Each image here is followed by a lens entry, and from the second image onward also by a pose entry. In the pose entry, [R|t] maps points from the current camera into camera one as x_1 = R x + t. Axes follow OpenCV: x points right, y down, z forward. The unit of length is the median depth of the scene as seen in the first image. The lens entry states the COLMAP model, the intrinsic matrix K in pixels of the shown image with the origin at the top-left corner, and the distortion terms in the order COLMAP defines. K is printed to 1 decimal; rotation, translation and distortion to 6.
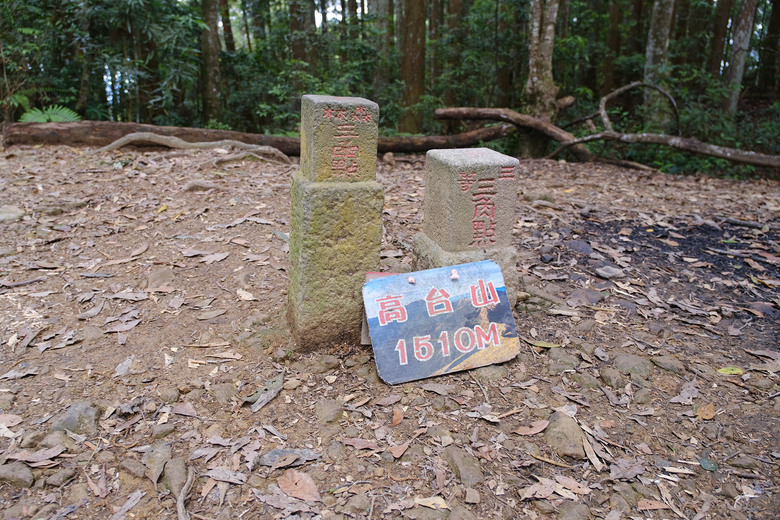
lens RADIAL K [[598.9, 0, 388.9], [0, 598.9, 251.0], [0, 0, 1]] dist [0.005857, 0.007500]
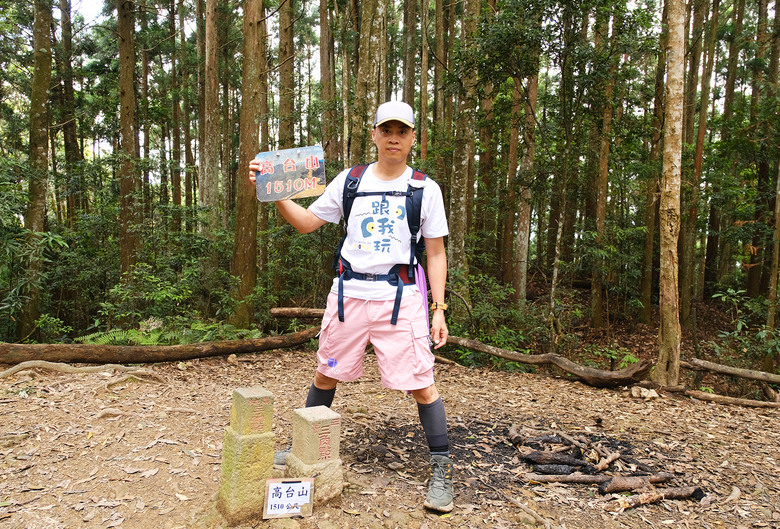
lens RADIAL K [[656.0, 0, 386.5], [0, 656.0, 254.0], [0, 0, 1]] dist [-0.016671, 0.042975]
pose [[0.963374, 0.016175, 0.267672, -0.119765], [0.051337, 0.968592, -0.243297, -0.067127], [-0.263201, 0.248128, 0.932286, -0.625805]]
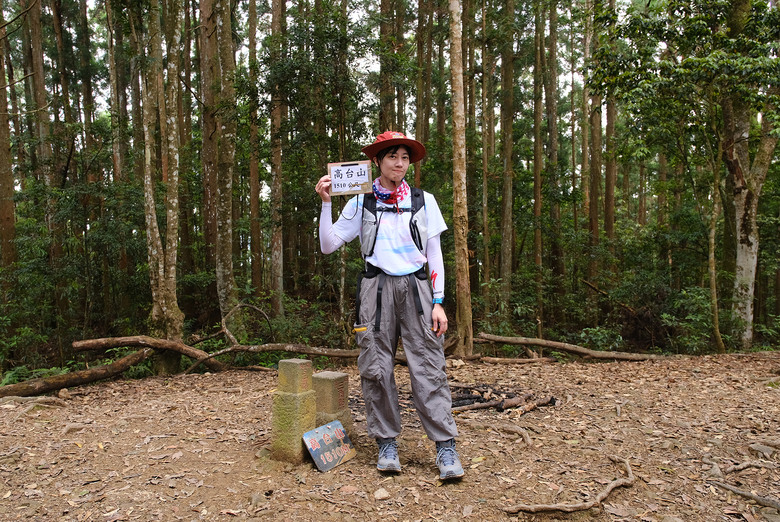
lens RADIAL K [[684.9, 0, 390.0], [0, 684.9, 261.0], [0, 0, 1]] dist [0.005460, 0.002939]
pose [[0.744204, -0.037208, 0.666915, -0.827136], [0.232873, 0.950255, -0.206845, 0.022219], [-0.626043, 0.309242, 0.715849, -0.719576]]
